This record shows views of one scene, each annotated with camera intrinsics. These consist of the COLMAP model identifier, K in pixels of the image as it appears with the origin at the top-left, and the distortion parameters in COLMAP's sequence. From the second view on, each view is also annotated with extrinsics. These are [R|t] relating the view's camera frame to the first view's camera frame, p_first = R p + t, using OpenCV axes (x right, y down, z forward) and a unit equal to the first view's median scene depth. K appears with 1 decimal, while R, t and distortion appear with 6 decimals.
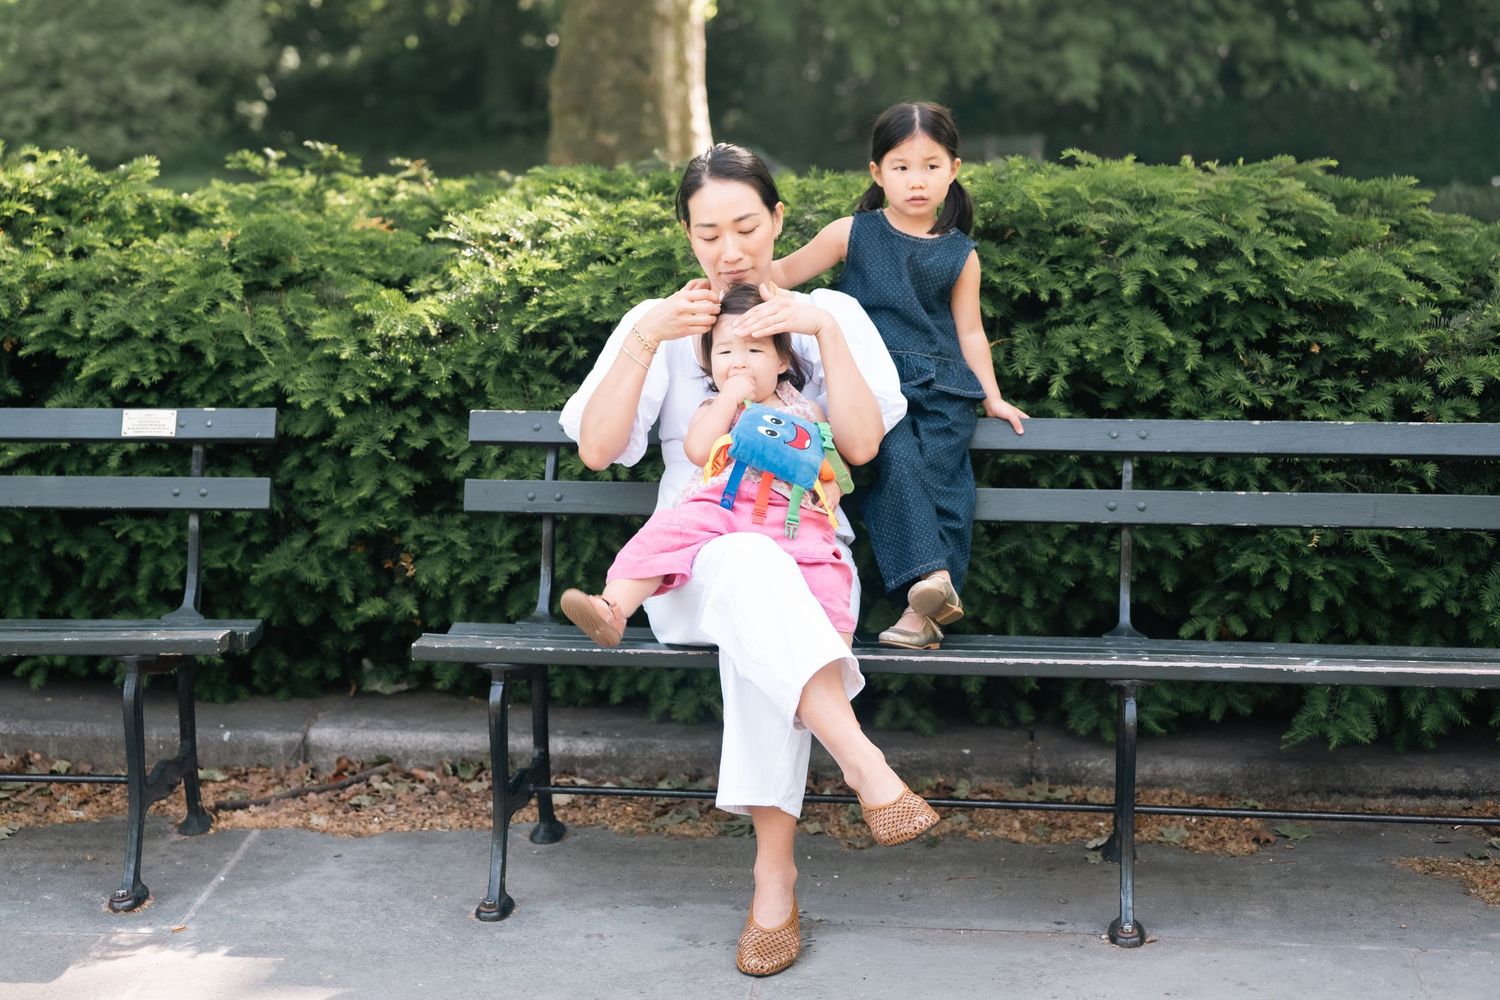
lens RADIAL K [[2518.3, 0, 726.8], [0, 2518.3, 457.8], [0, 0, 1]] dist [0.013874, 0.000000]
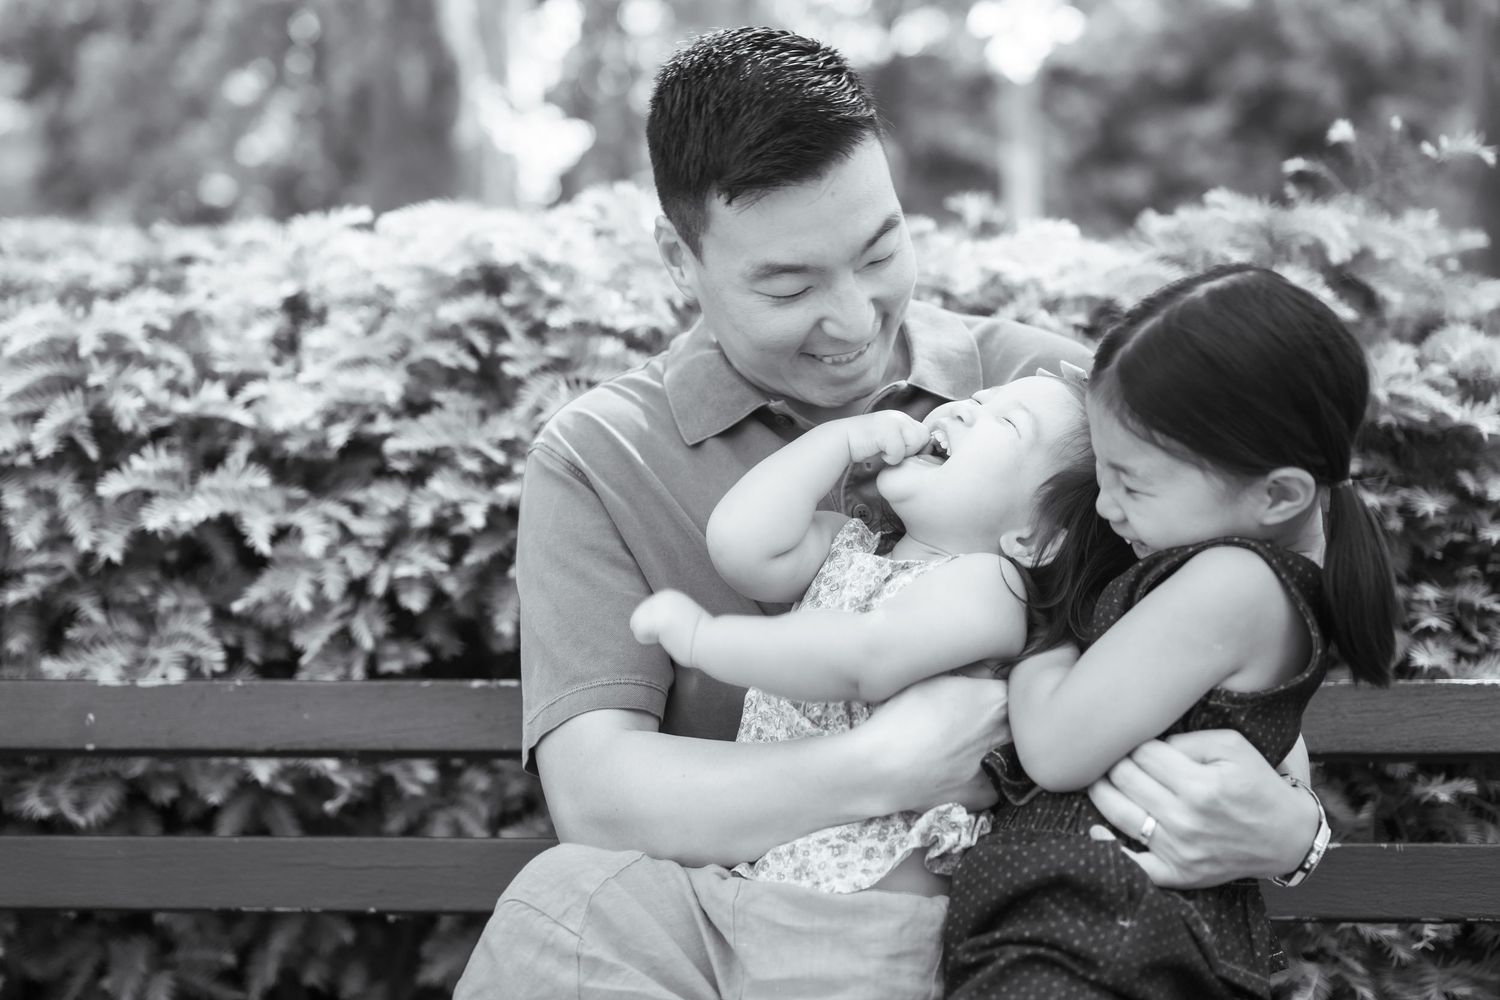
lens RADIAL K [[2518.3, 0, 698.0], [0, 2518.3, 420.0], [0, 0, 1]] dist [0.013874, 0.000000]
pose [[0.999269, -0.011544, 0.036442, 0.080098], [0.014937, 0.995435, -0.094264, -0.018890], [-0.035187, 0.094739, 0.994880, 0.512500]]
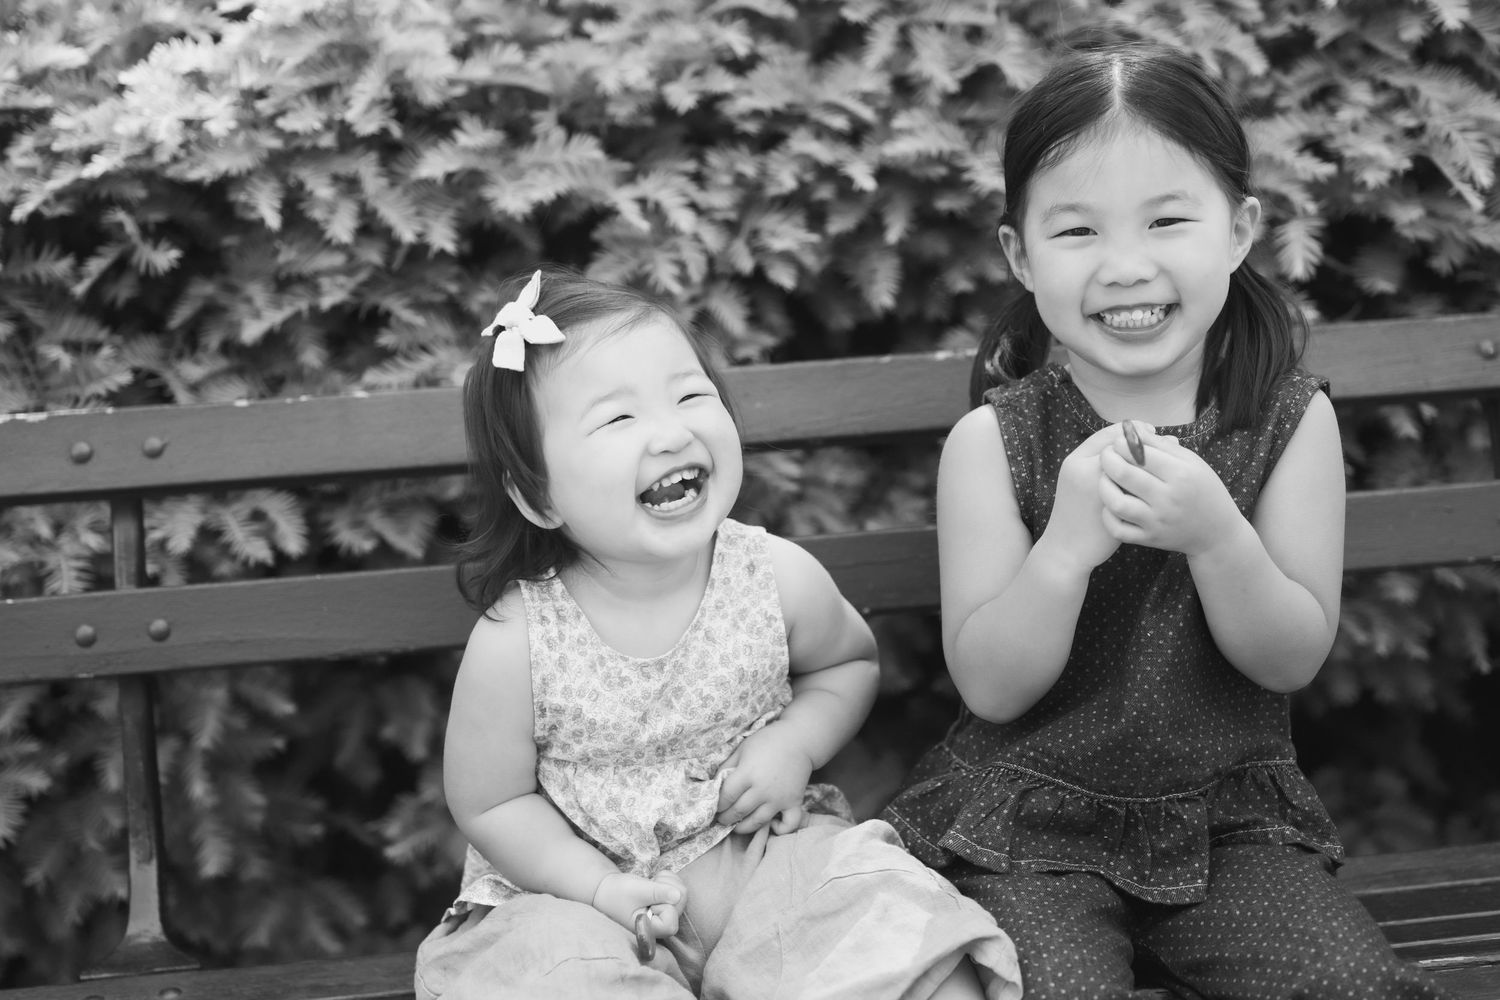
lens RADIAL K [[2518.3, 0, 775.3], [0, 2518.3, 445.5], [0, 0, 1]] dist [0.013874, 0.000000]
pose [[0.966090, -0.090990, 0.241643, -0.063424], [0.084625, 0.995740, 0.036615, -0.017787], [-0.243945, -0.014924, 0.969674, 0.576847]]
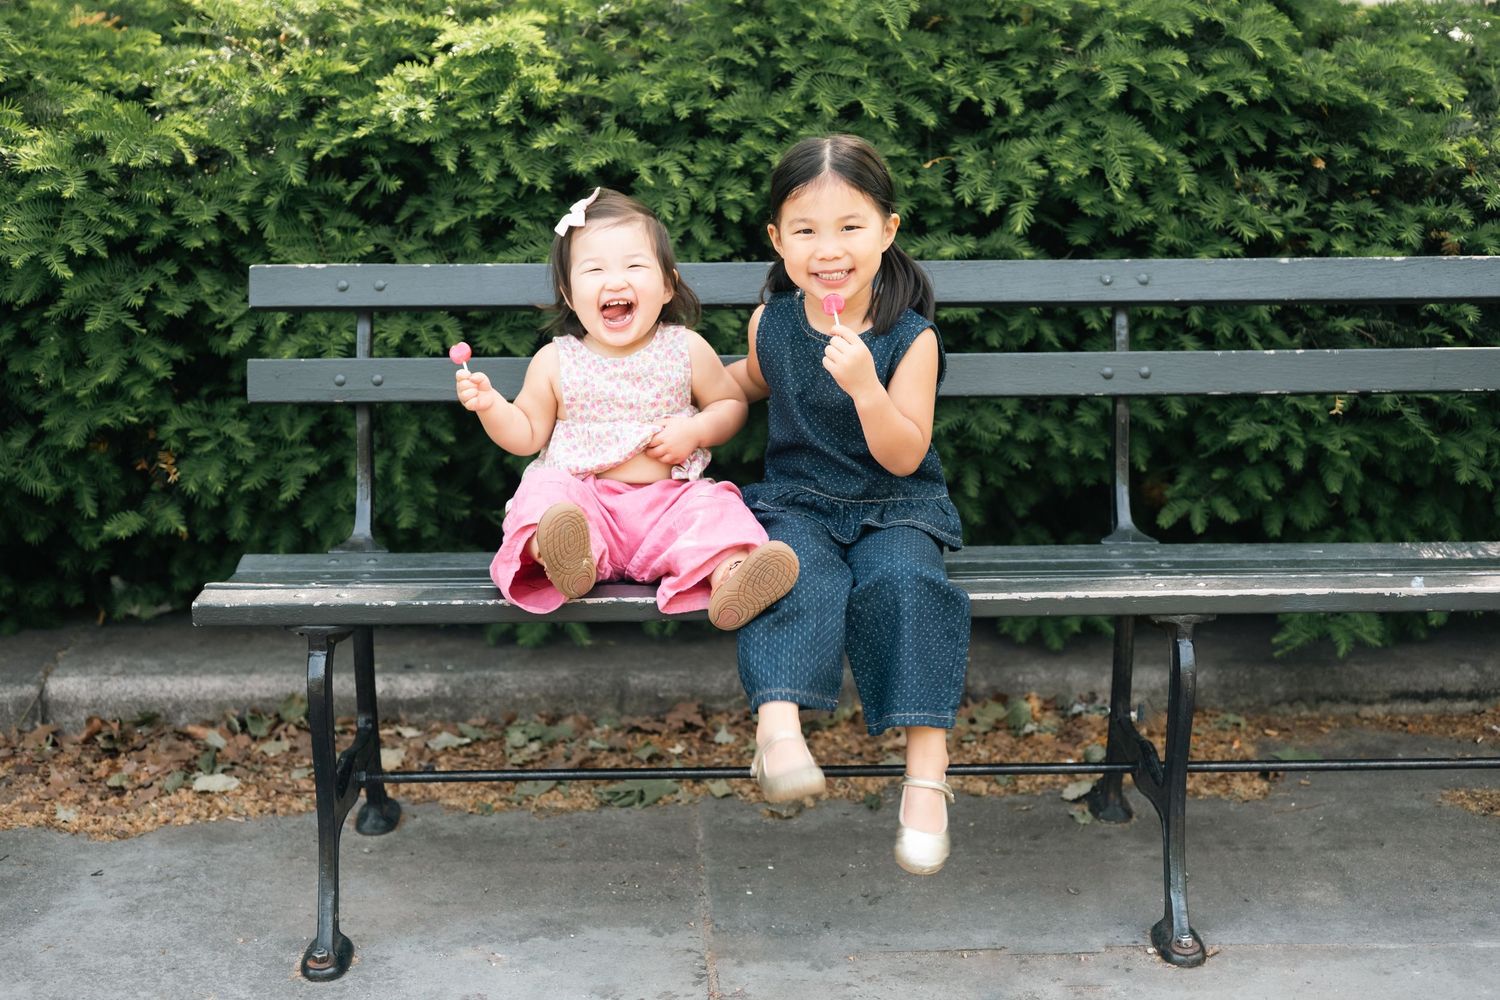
lens RADIAL K [[2230.0, 0, 779.8], [0, 2230.0, 507.8], [0, 0, 1]] dist [0.011221, 0.000000]
pose [[0.987378, -0.038522, 0.153627, -0.049839], [0.022140, 0.994018, 0.106952, -0.014205], [-0.156828, -0.102201, 0.982324, 0.315126]]
